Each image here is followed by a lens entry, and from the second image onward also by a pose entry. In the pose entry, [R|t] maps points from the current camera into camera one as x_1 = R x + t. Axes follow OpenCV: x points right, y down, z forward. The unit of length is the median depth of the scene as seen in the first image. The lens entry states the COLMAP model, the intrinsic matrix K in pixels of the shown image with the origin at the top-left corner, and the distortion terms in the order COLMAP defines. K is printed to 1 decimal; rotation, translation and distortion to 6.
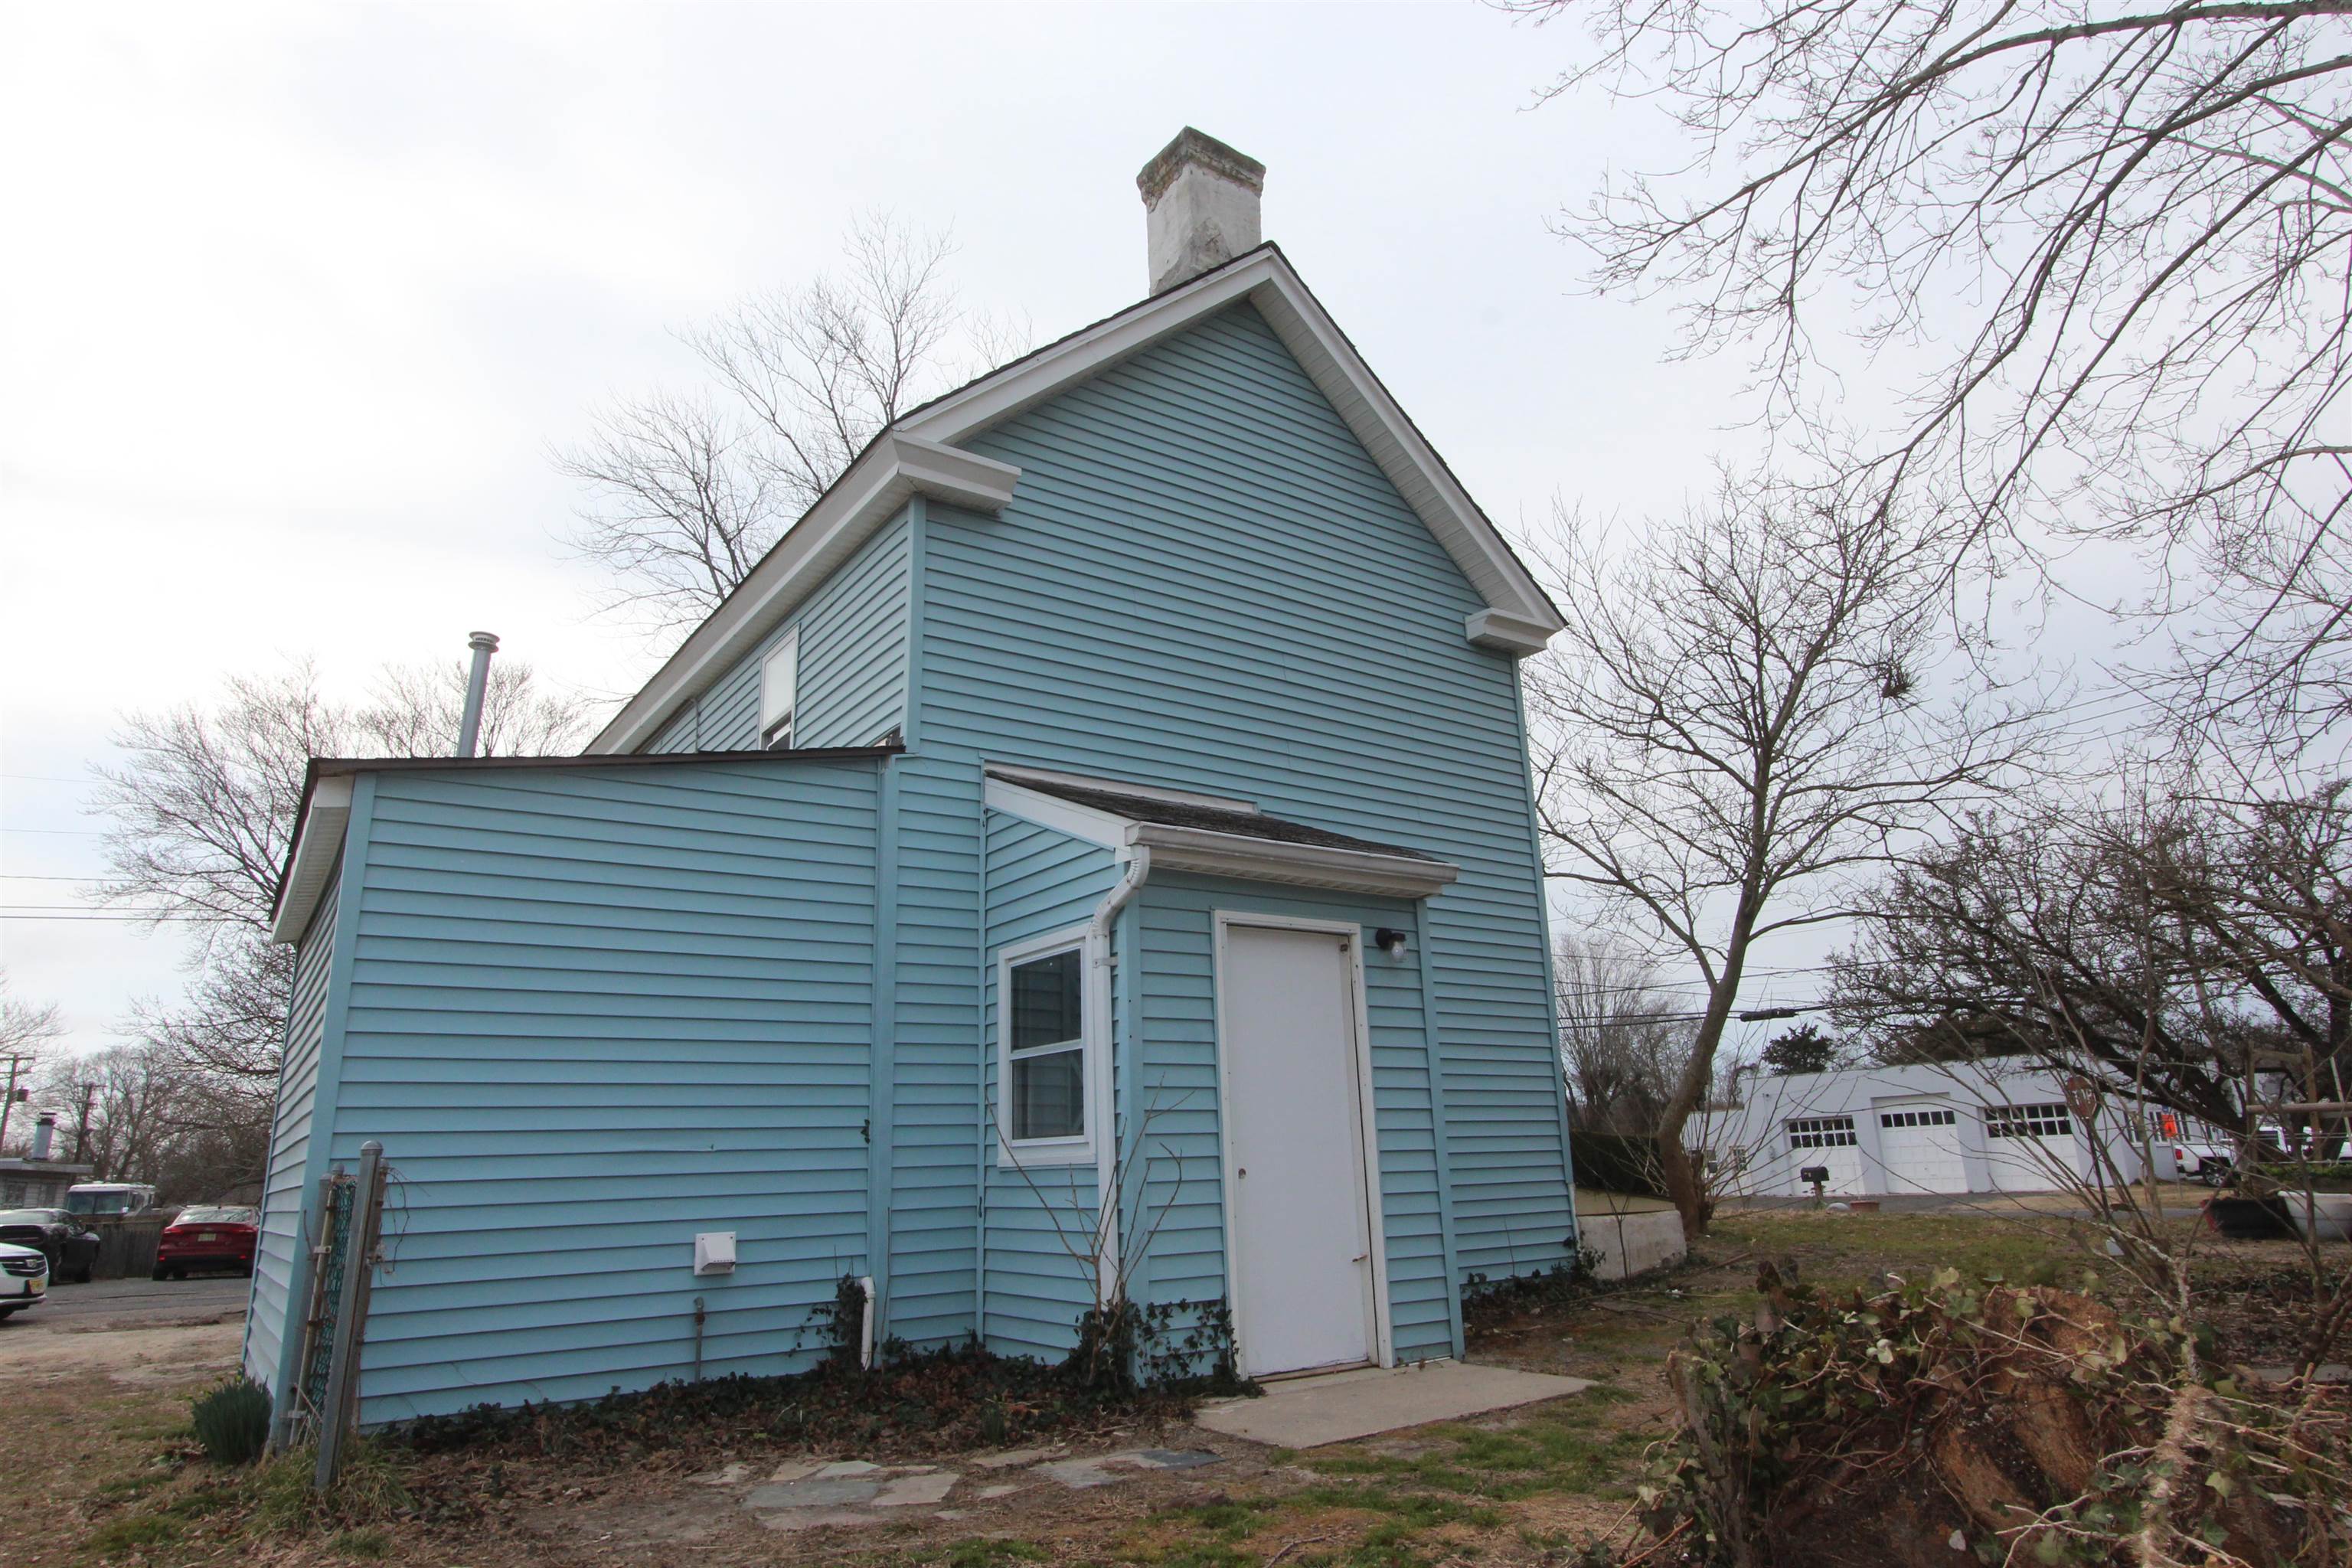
lens RADIAL K [[1367.2, 0, 1181.5], [0, 1367.2, 788.2], [0, 0, 1]] dist [-0.027530, 0.012197]
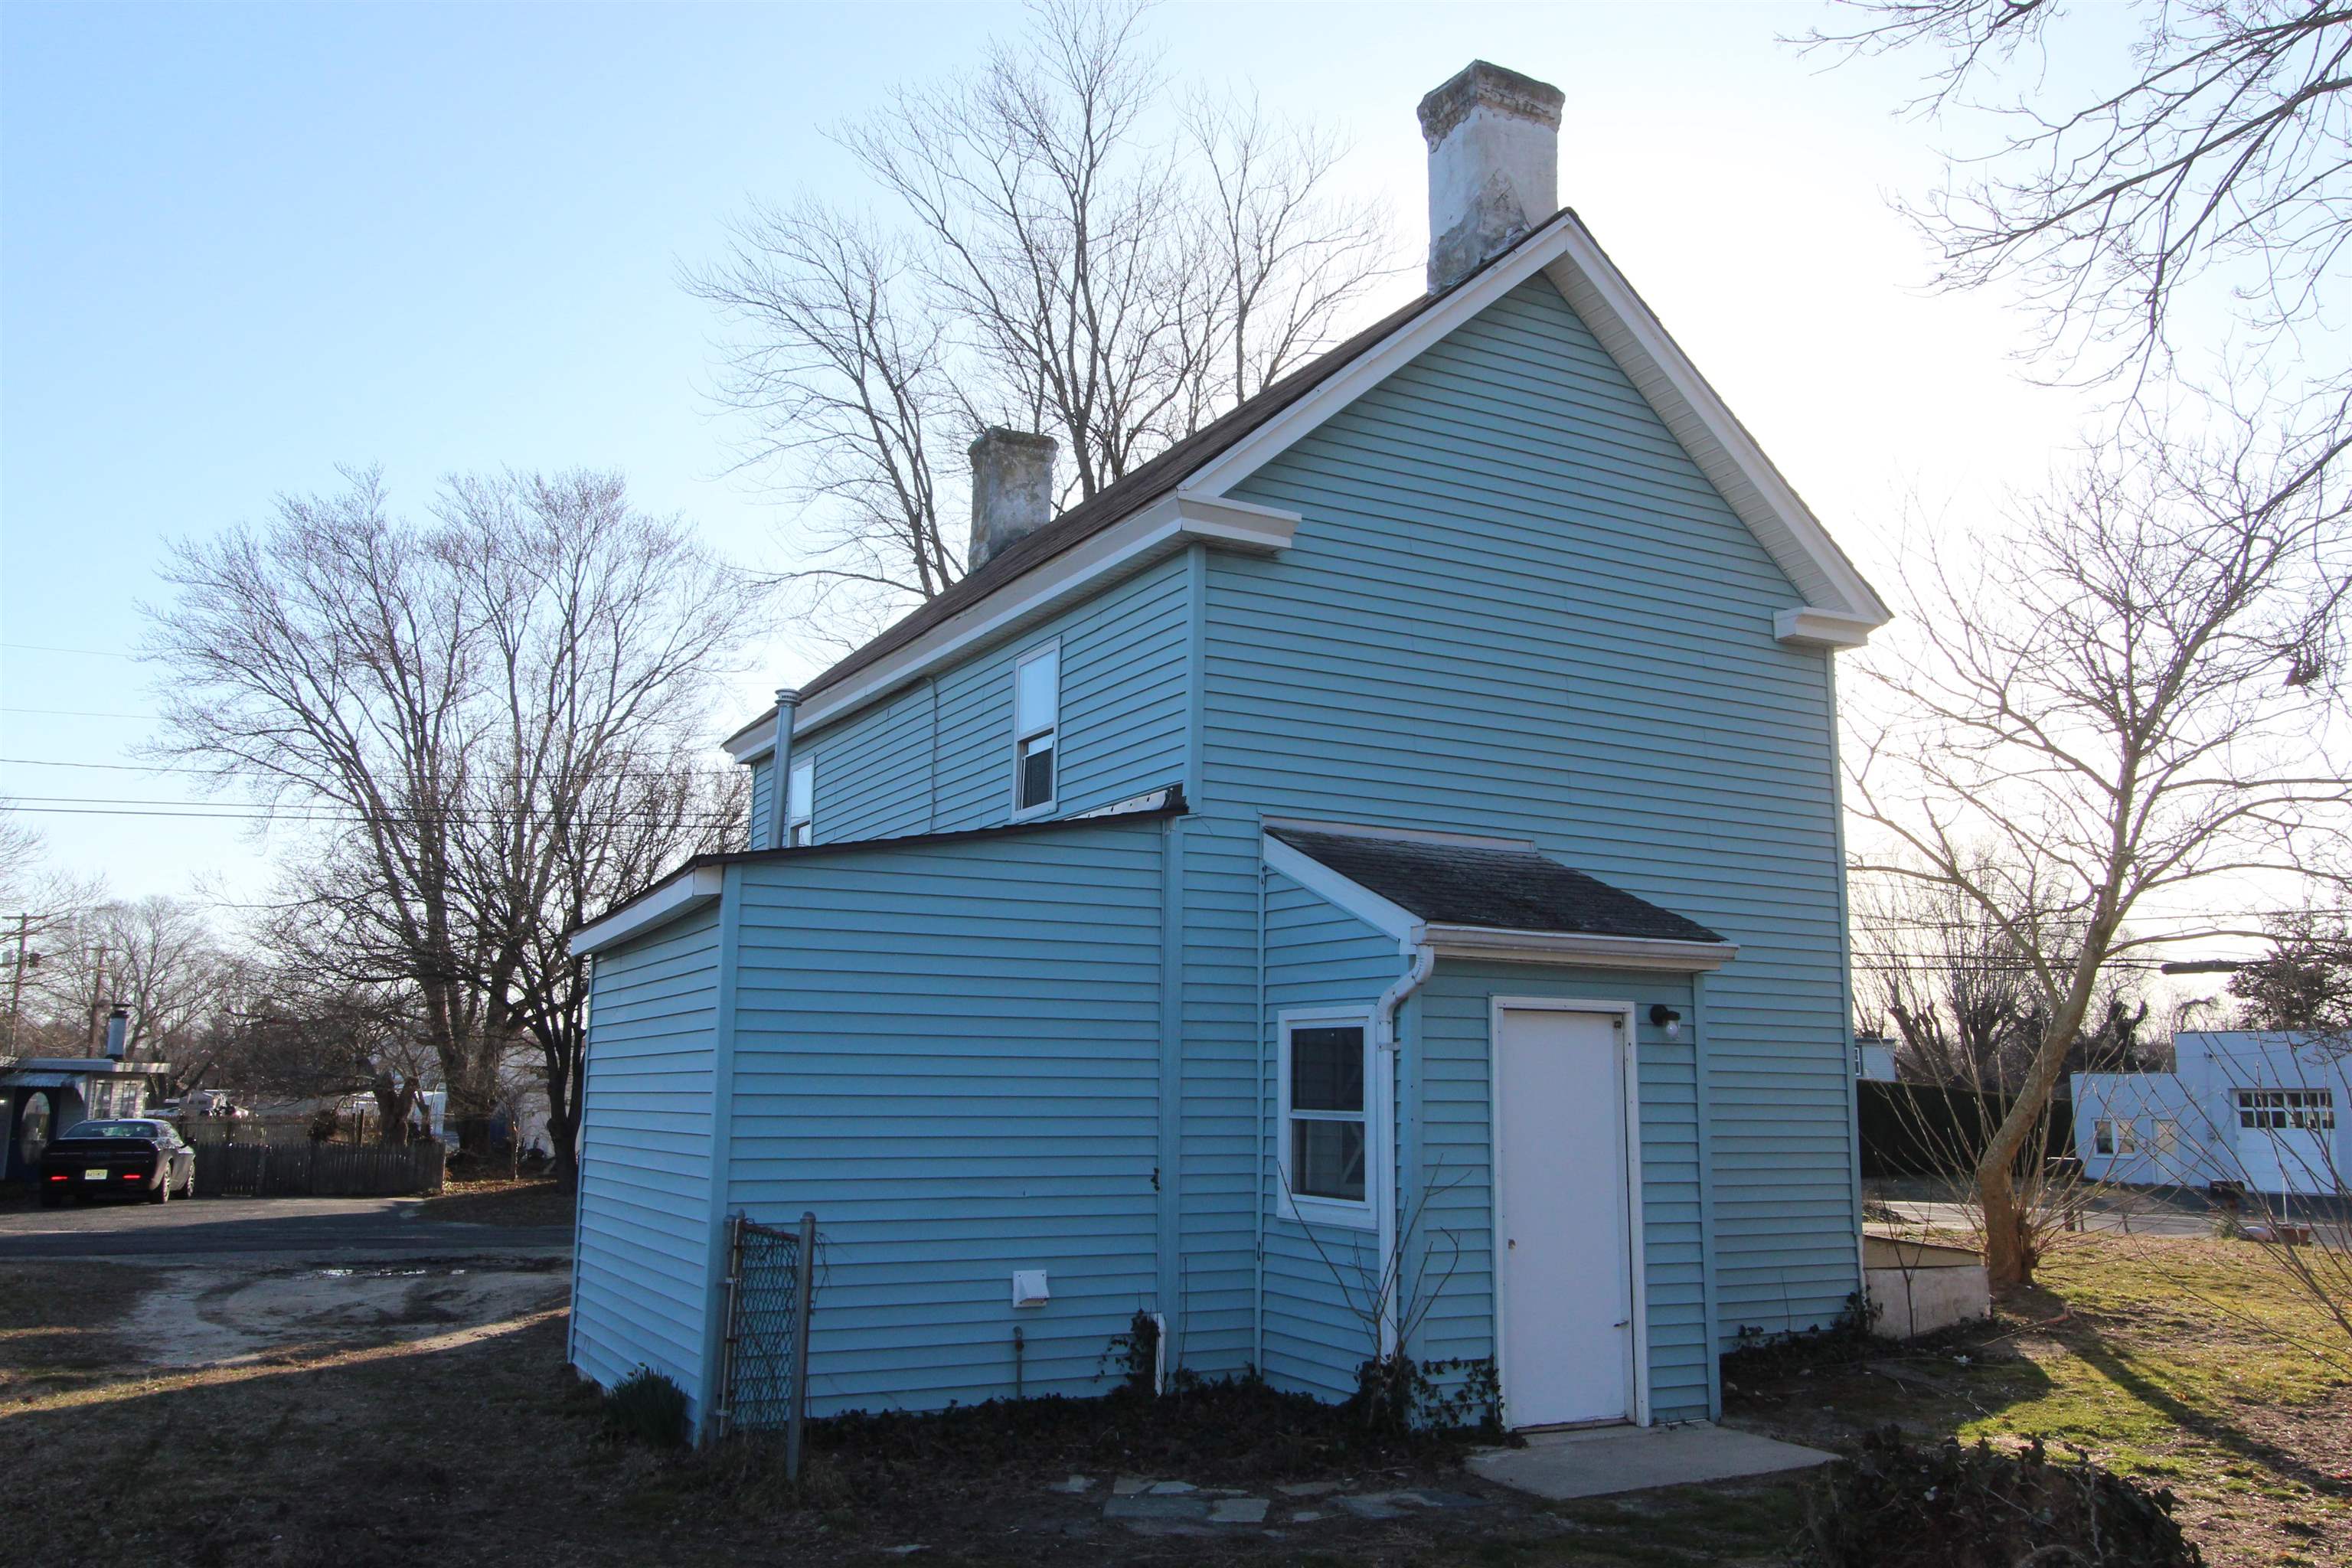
lens RADIAL K [[1831.6, 0, 1169.7], [0, 1831.6, 781.1], [0, 0, 1]] dist [-0.025287, 0.033242]
pose [[0.991049, 0.025542, -0.131034, -0.035403], [-0.011657, 0.994334, 0.105661, -0.188306], [0.132990, -0.103188, 0.985731, -0.342005]]
